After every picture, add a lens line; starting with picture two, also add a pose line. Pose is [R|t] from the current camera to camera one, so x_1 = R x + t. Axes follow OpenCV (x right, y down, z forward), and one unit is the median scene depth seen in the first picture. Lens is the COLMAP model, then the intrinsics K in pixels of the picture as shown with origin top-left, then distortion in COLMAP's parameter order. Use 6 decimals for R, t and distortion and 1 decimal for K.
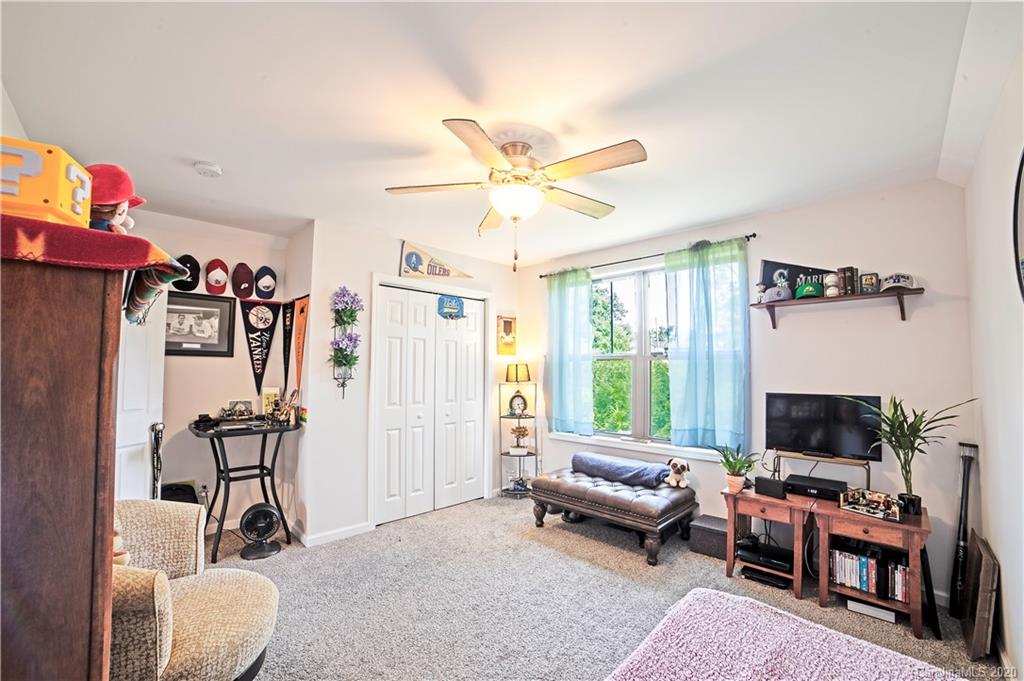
lens RADIAL K [[424.5, 0, 510.7], [0, 424.5, 349.8], [0, 0, 1]] dist [-0.094180, 0.030963]
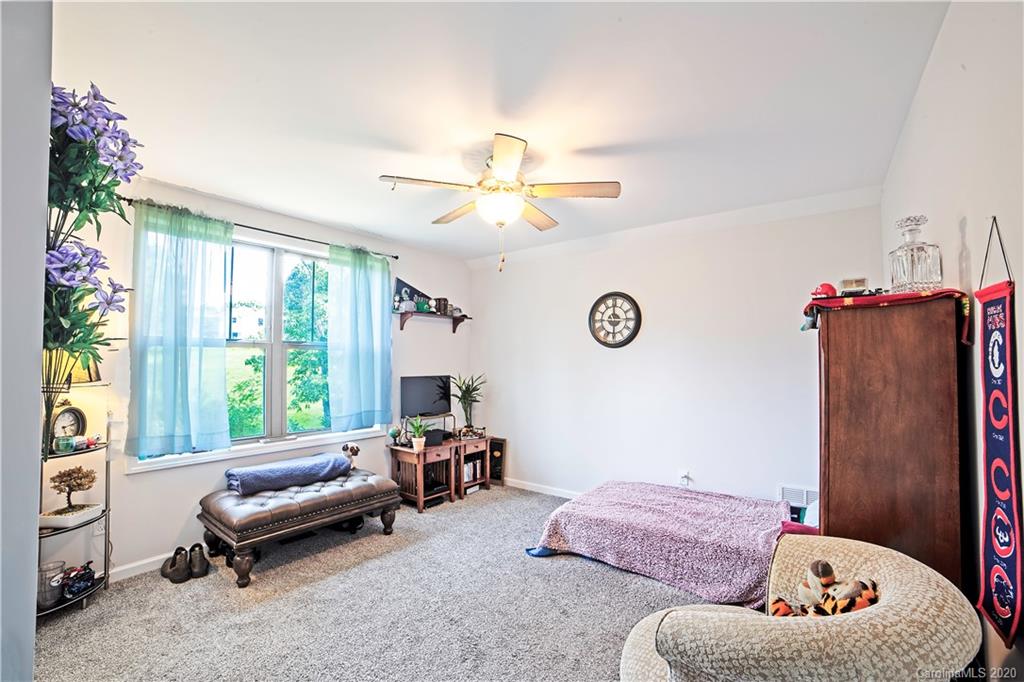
lens RADIAL K [[424.5, 0, 510.7], [0, 424.5, 350.3], [0, 0, 1]] dist [-0.094180, 0.030963]
pose [[-0.120342, 0.019121, 0.992548, -0.803550], [-0.046224, 0.998622, -0.024842, 0.034847], [-0.991656, -0.048869, -0.119292, 0.807759]]
